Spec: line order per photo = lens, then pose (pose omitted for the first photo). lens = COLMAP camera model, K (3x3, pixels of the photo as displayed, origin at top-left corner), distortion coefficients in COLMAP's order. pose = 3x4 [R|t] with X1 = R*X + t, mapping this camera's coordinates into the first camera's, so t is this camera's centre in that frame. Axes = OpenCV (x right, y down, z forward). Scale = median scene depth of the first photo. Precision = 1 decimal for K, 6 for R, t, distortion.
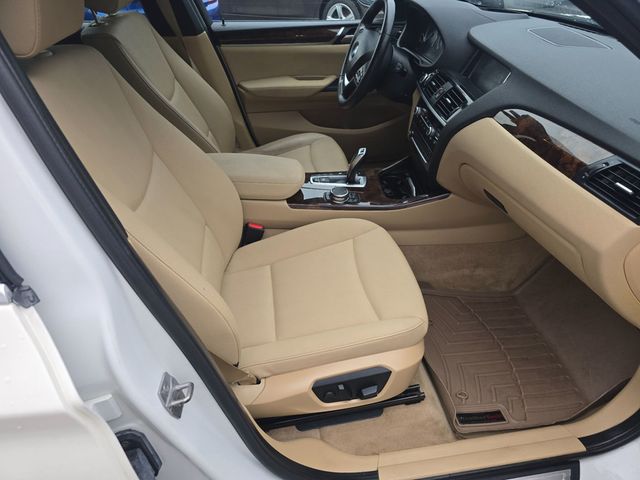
lens RADIAL K [[431.4, 0, 322.6], [0, 431.4, 221.4], [0, 0, 1]] dist [0.072043, -0.068373]
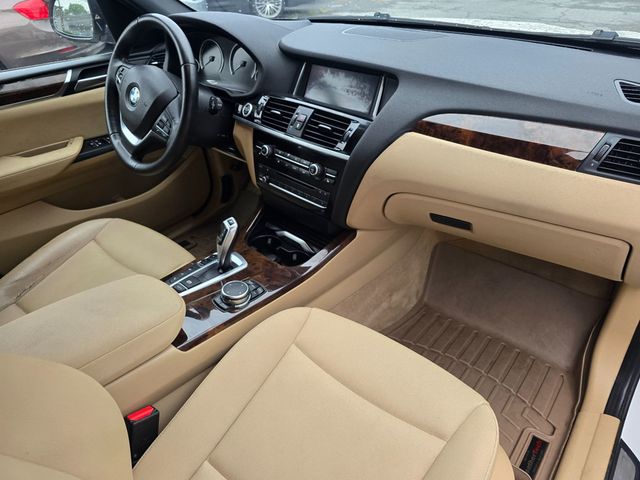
lens RADIAL K [[431.4, 0, 322.6], [0, 431.4, 221.4], [0, 0, 1]] dist [0.072043, -0.068373]
pose [[0.738621, -0.366889, 0.565537, -0.193311], [0.397129, 0.914714, 0.074744, -0.153276], [-0.544728, 0.169383, 0.821329, 0.321772]]
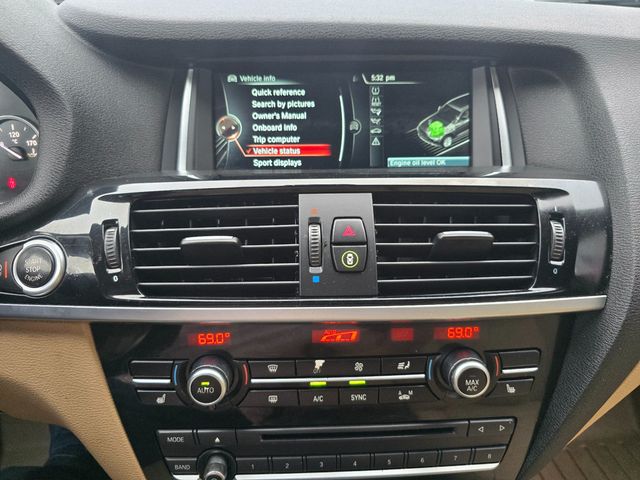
lens RADIAL K [[431.4, 0, 322.6], [0, 431.4, 221.4], [0, 0, 1]] dist [0.072043, -0.068373]
pose [[-0.007365, -0.413680, 0.910392, 0.061430], [0.544991, 0.761662, 0.350507, -0.352933], [-0.838409, 0.498738, 0.219842, 0.862803]]
